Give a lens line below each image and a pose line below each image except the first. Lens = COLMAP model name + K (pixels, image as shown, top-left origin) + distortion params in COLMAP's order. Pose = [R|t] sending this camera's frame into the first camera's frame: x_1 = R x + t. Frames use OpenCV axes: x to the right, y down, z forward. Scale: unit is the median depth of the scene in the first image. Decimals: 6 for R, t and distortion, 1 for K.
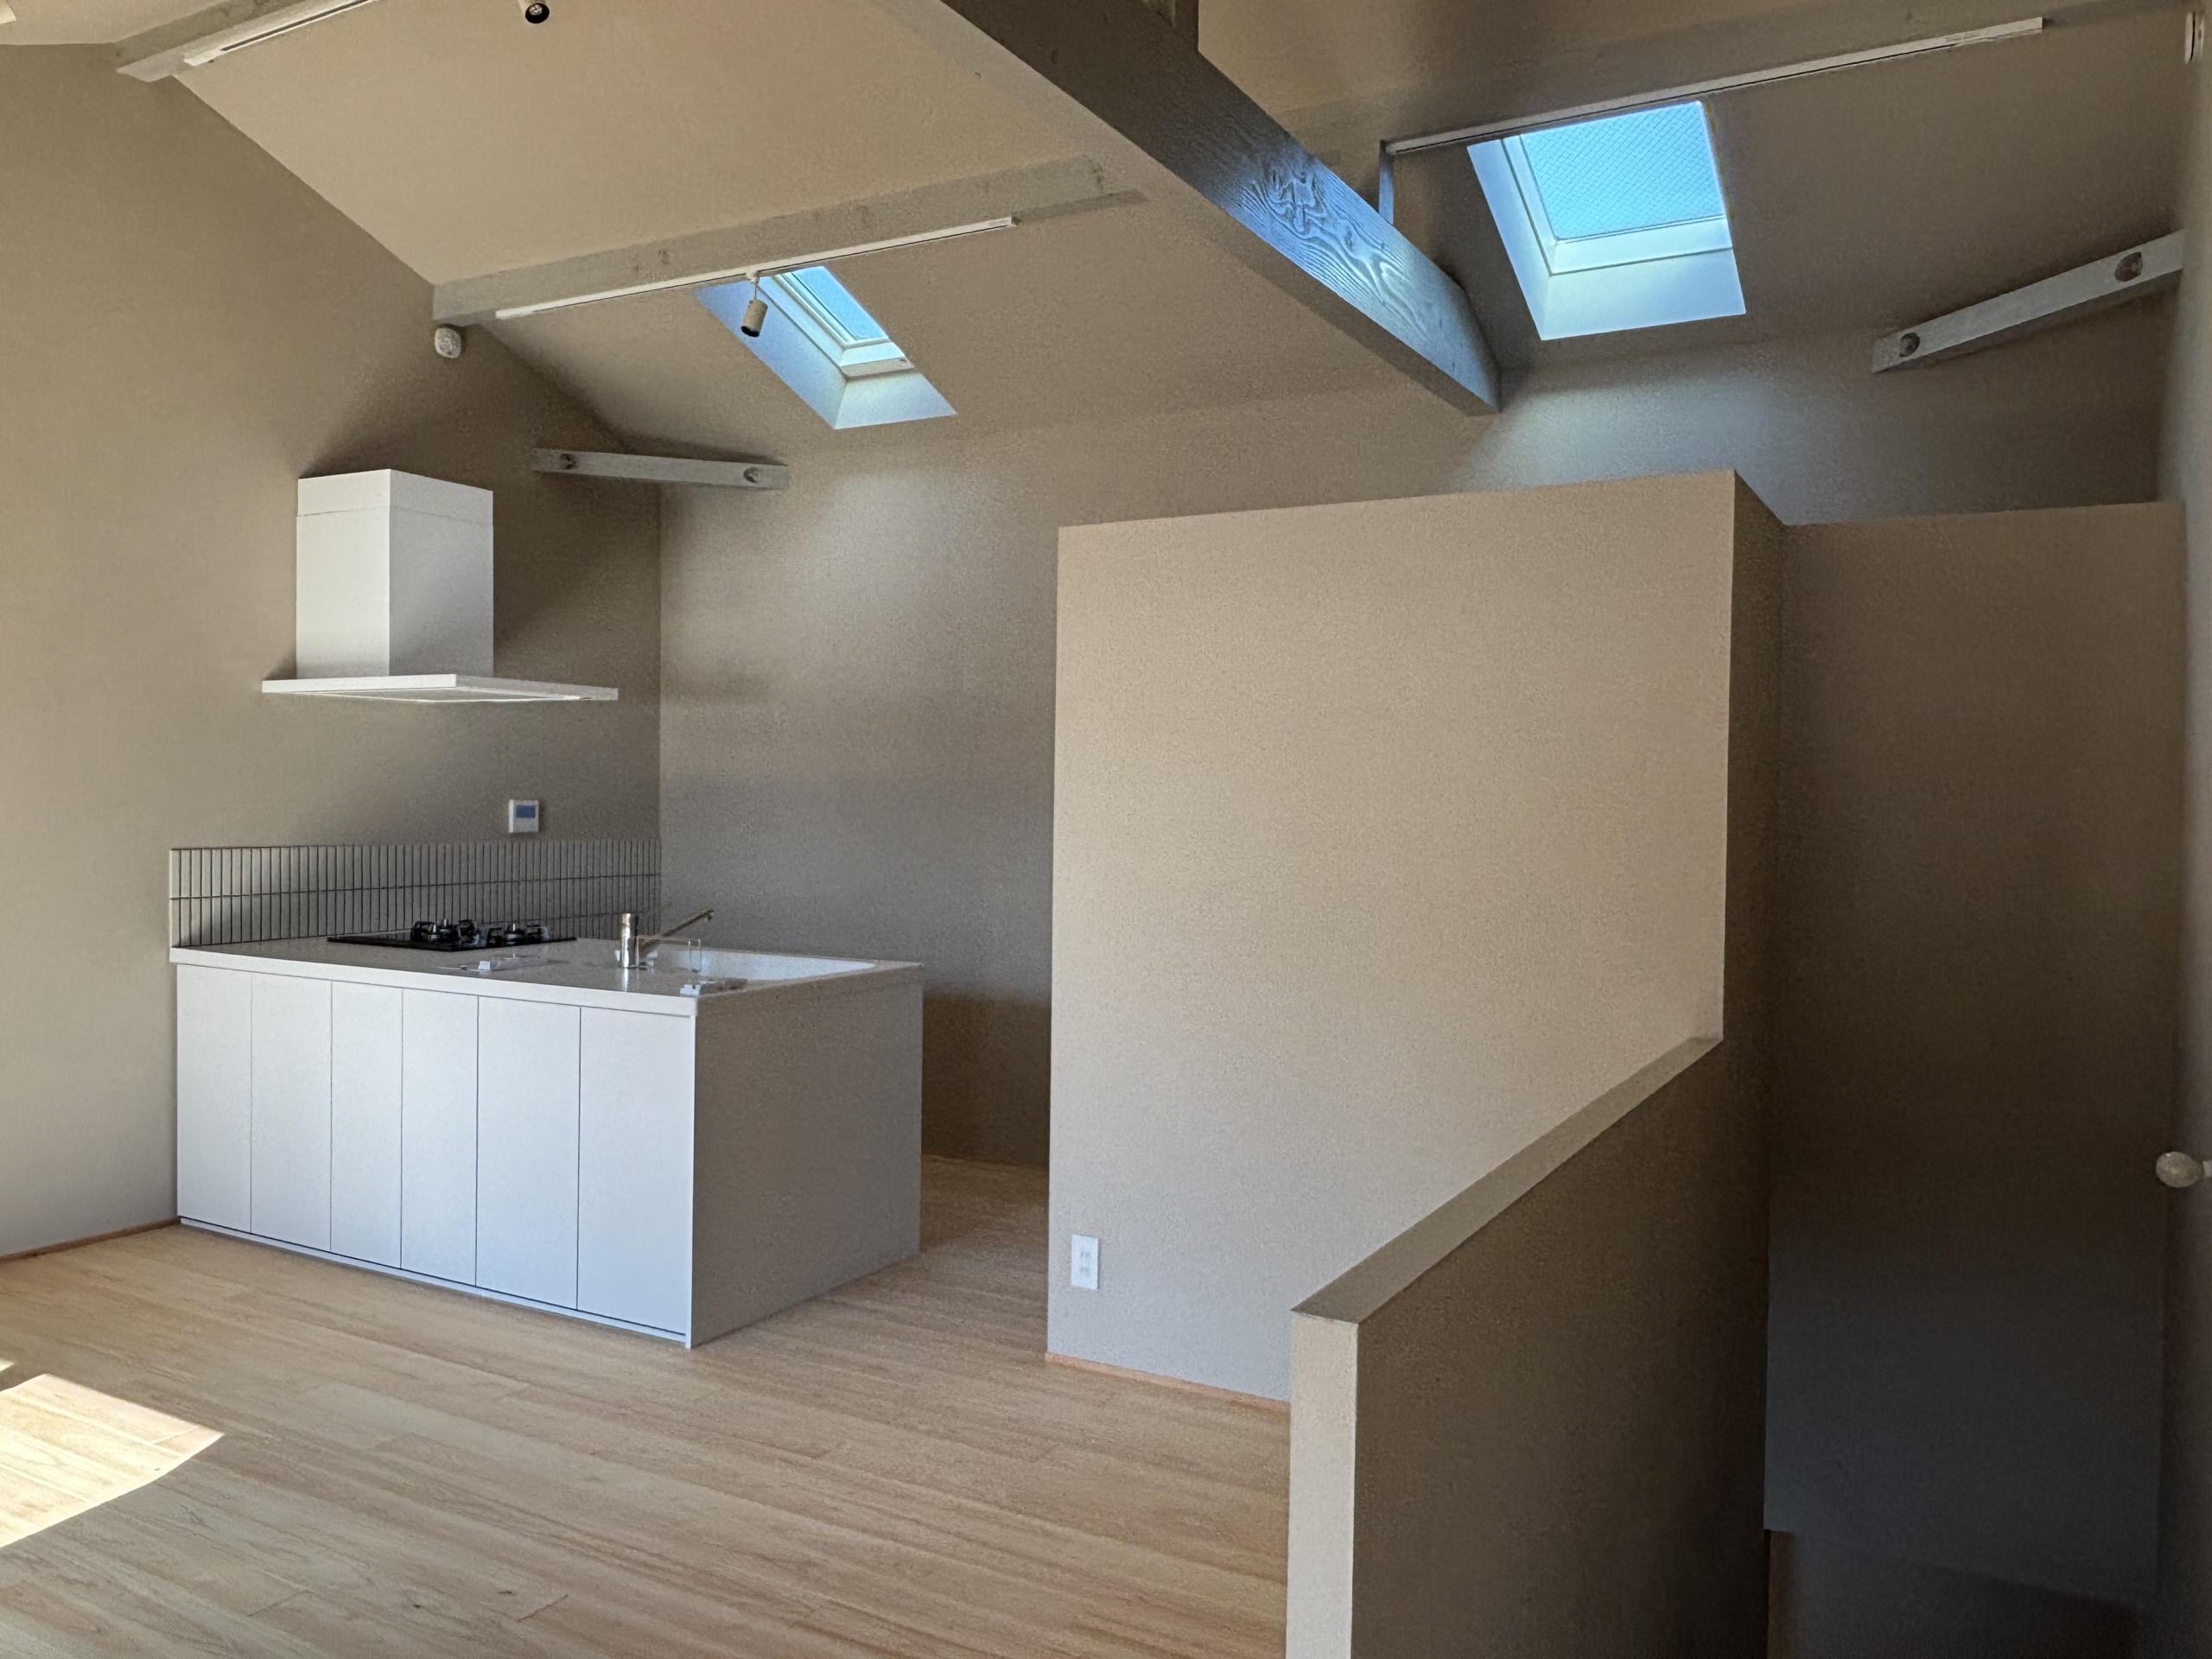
lens RADIAL K [[1589.0, 0, 1106.0], [0, 1589.0, 829.5], [0, 0, 1]] dist [0.050445, -0.084691]
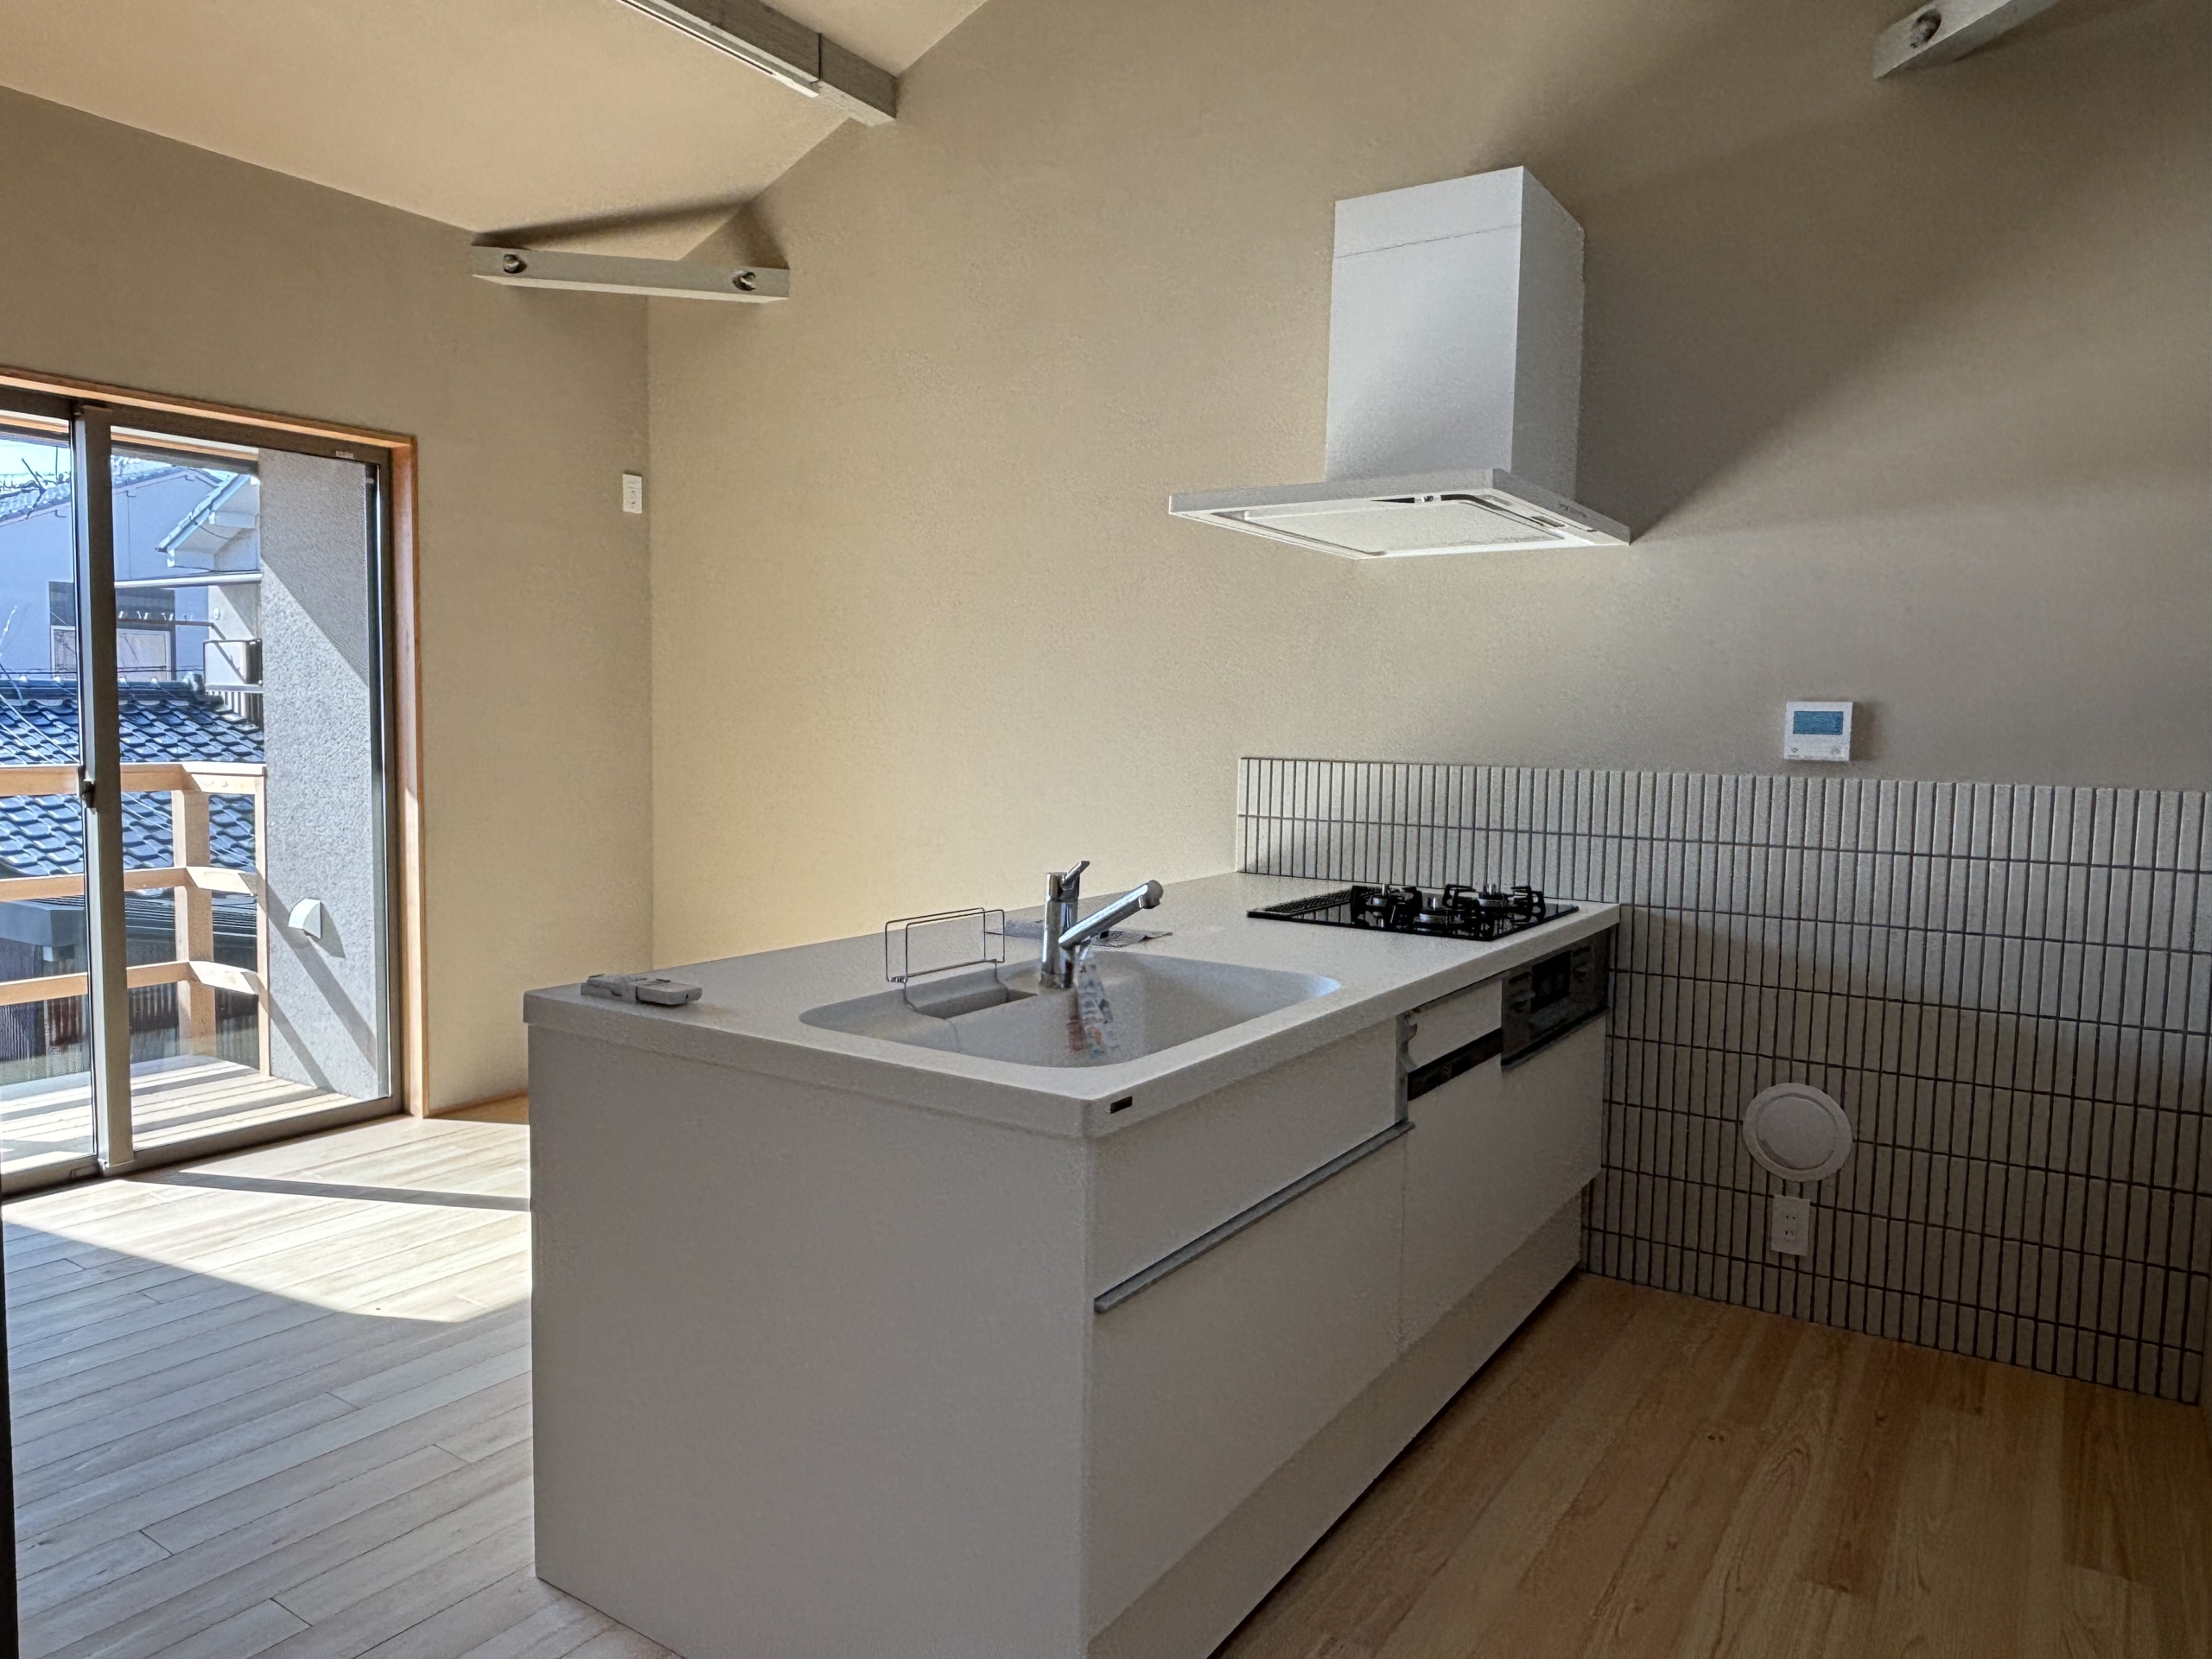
lens RADIAL K [[1449.2, 0, 1106.0], [0, 1449.2, 829.5], [0, 0, 1]] dist [0.000358, 0.000399]
pose [[-0.086575, 0.060370, -0.994415, 0.180558], [-0.039992, 0.997147, 0.064017, 0.003855], [0.995442, 0.045311, -0.083913, 0.944245]]
